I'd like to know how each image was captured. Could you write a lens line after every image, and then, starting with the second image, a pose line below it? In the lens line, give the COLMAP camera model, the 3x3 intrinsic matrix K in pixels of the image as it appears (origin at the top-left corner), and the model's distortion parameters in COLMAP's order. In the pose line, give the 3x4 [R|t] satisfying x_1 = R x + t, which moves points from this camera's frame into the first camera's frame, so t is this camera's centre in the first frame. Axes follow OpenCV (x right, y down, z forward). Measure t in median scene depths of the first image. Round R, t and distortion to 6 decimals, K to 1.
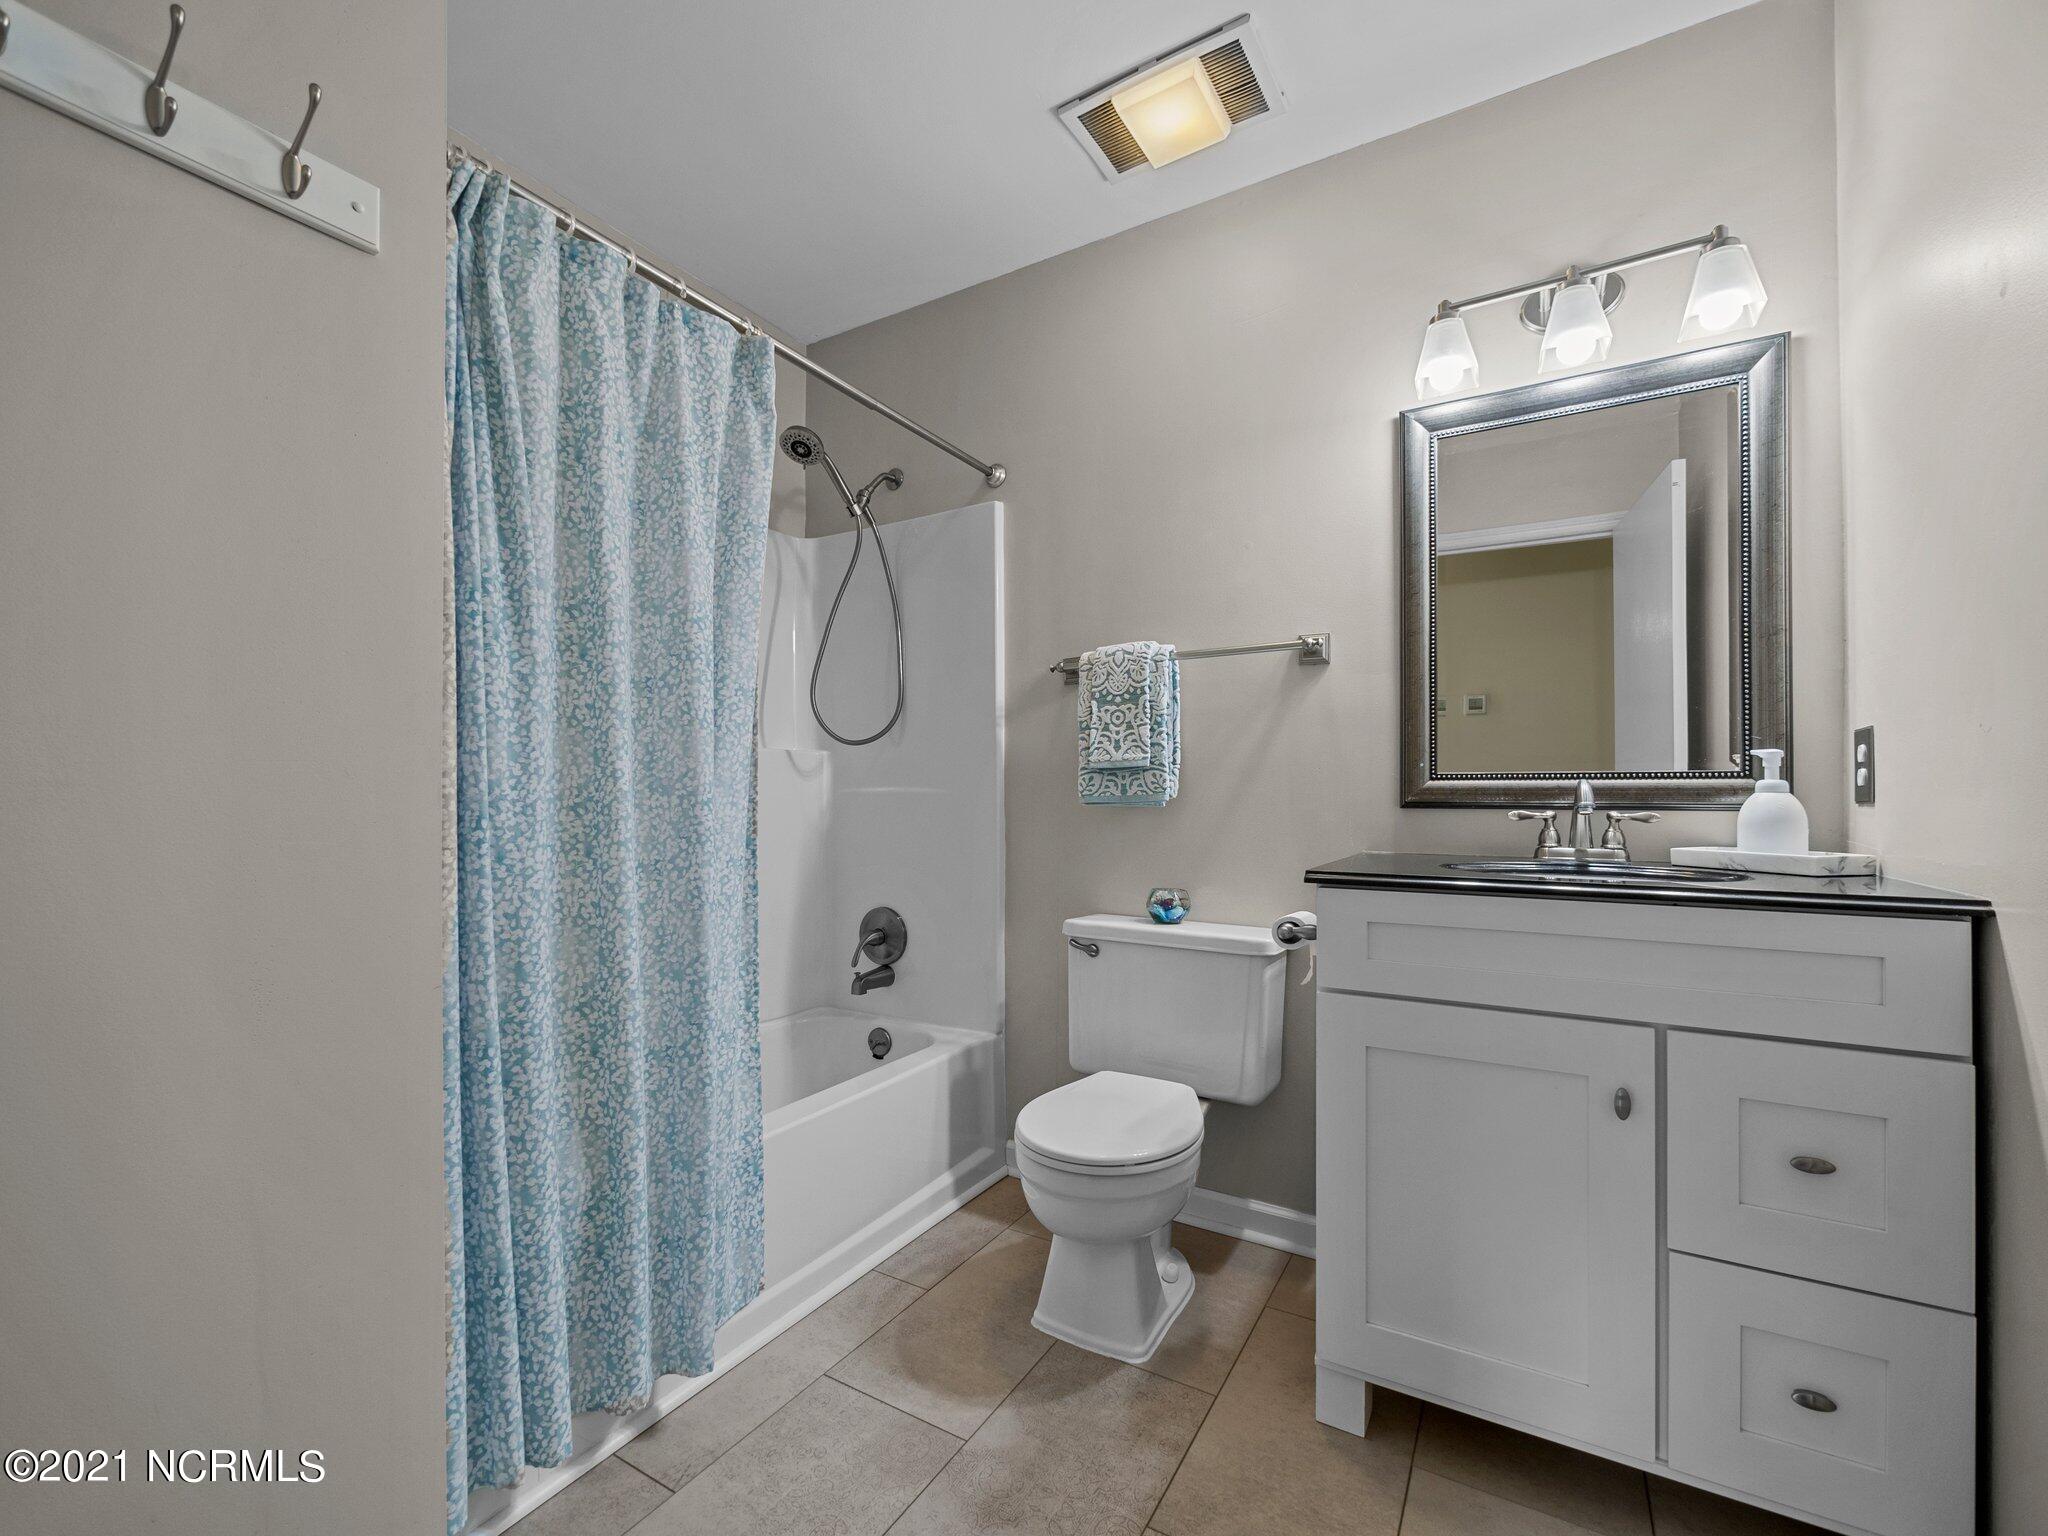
lens RADIAL K [[879.2, 0, 1024.0], [0, 879.2, 768.0], [0, 0, 1]] dist [-0.002995, 0.000085]
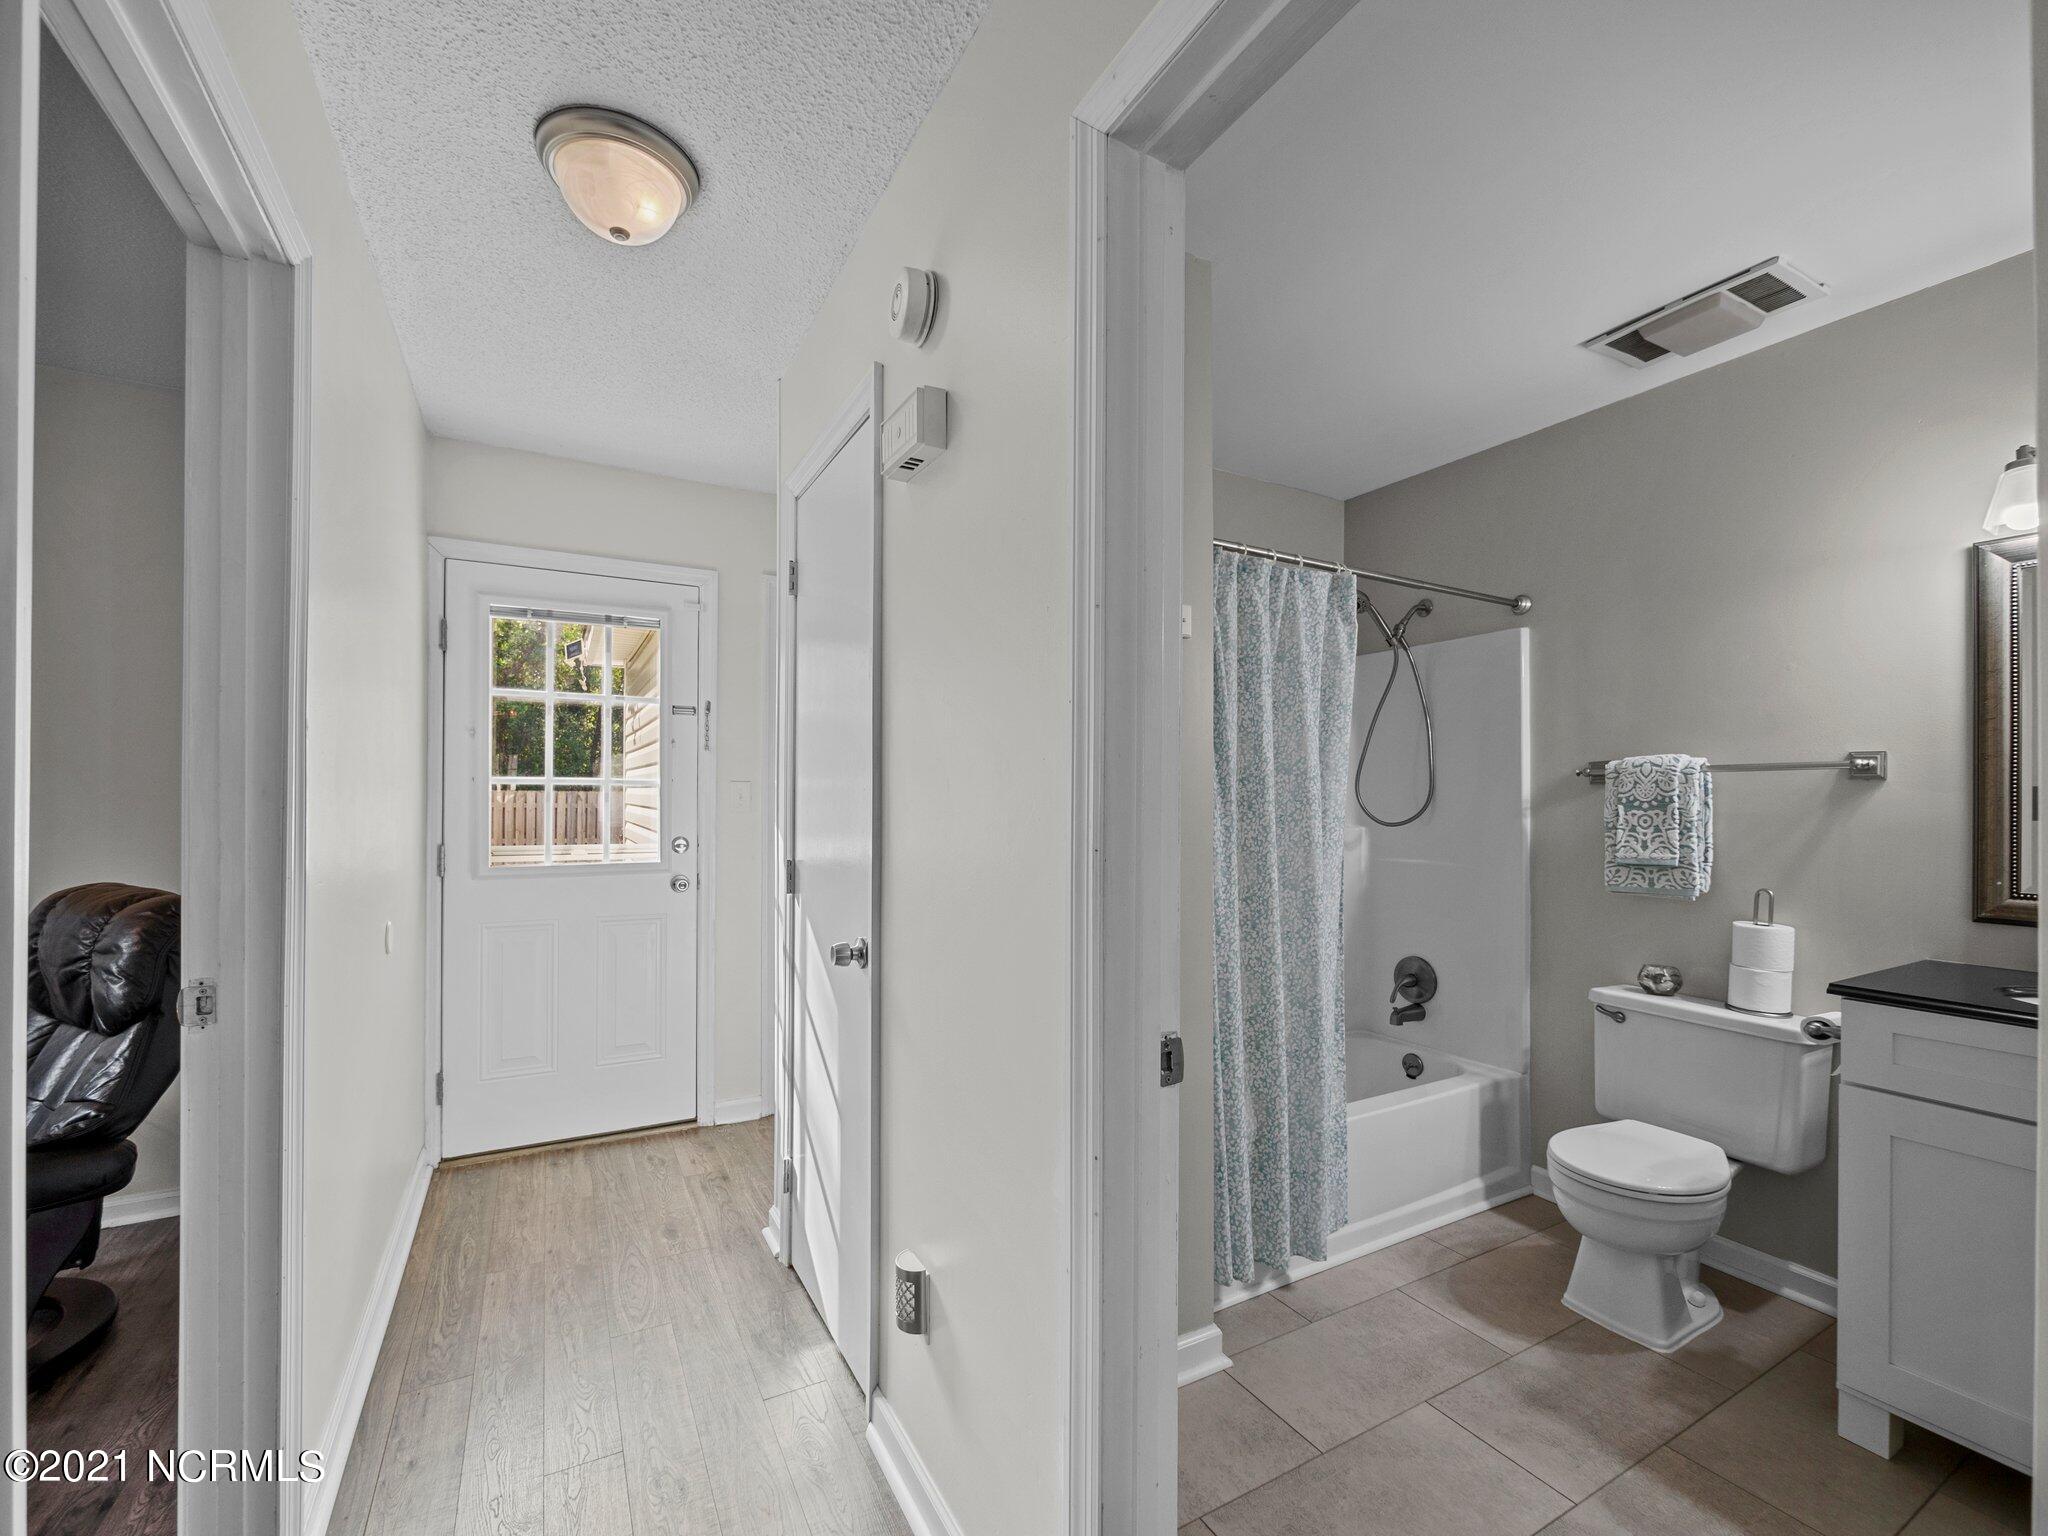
lens RADIAL K [[870.6, 0, 1030.5], [0, 870.6, 787.1], [0, 0, 1]] dist [-0.003925, 0.000361]
pose [[0.869607, 0.000249, -0.493745, -0.037744], [0.006668, 0.999903, 0.012248, -0.137929], [0.493700, -0.013943, 0.869521, -0.457555]]
